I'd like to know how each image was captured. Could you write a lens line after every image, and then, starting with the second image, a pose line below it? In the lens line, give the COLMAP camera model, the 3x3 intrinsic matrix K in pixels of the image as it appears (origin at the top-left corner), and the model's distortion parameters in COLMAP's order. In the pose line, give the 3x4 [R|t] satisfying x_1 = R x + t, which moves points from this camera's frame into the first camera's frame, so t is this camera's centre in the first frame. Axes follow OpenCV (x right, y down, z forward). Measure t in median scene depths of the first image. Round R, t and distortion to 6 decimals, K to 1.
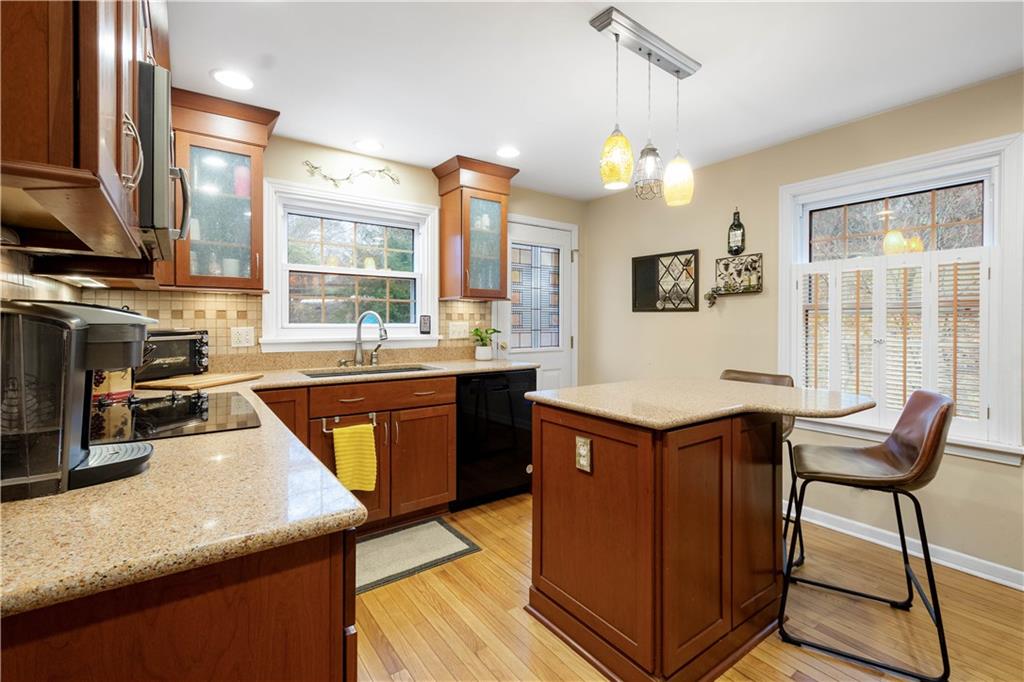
lens RADIAL K [[453.3, 0, 518.7], [0, 453.3, 323.3], [0, 0, 1]] dist [0.001371, -0.000502]
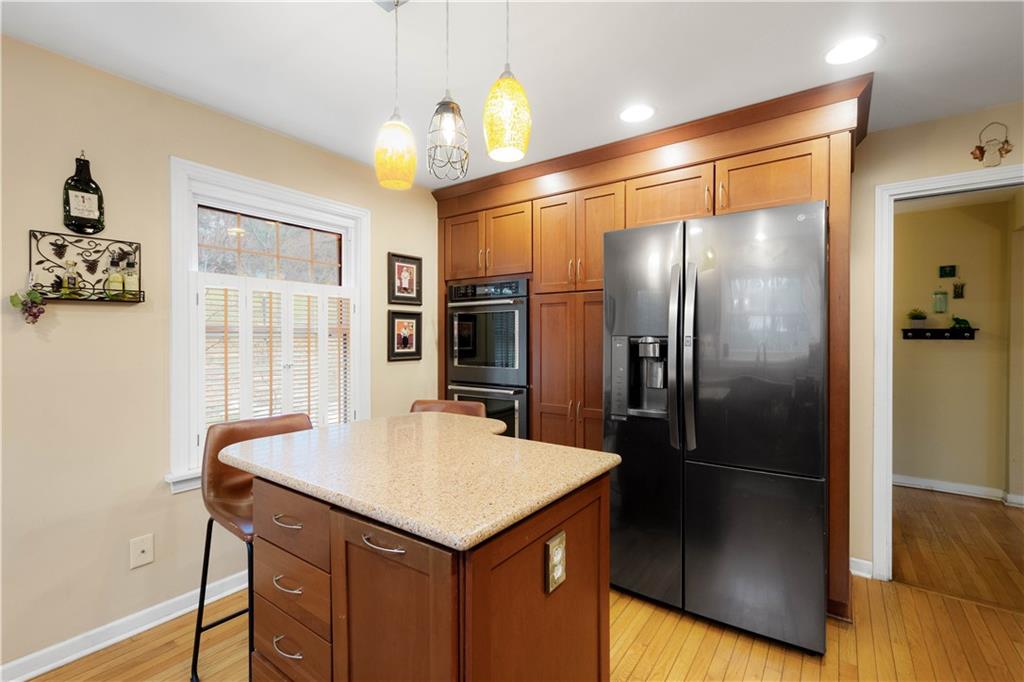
lens RADIAL K [[453.3, 0, 514.0], [0, 453.3, 339.2], [0, 0, 1]] dist [0.001371, -0.000502]
pose [[-0.300141, -0.005936, 0.953877, -0.250690], [-0.000080, 0.999981, 0.006198, -0.020247], [-0.953895, 0.001784, -0.300135, 0.679687]]
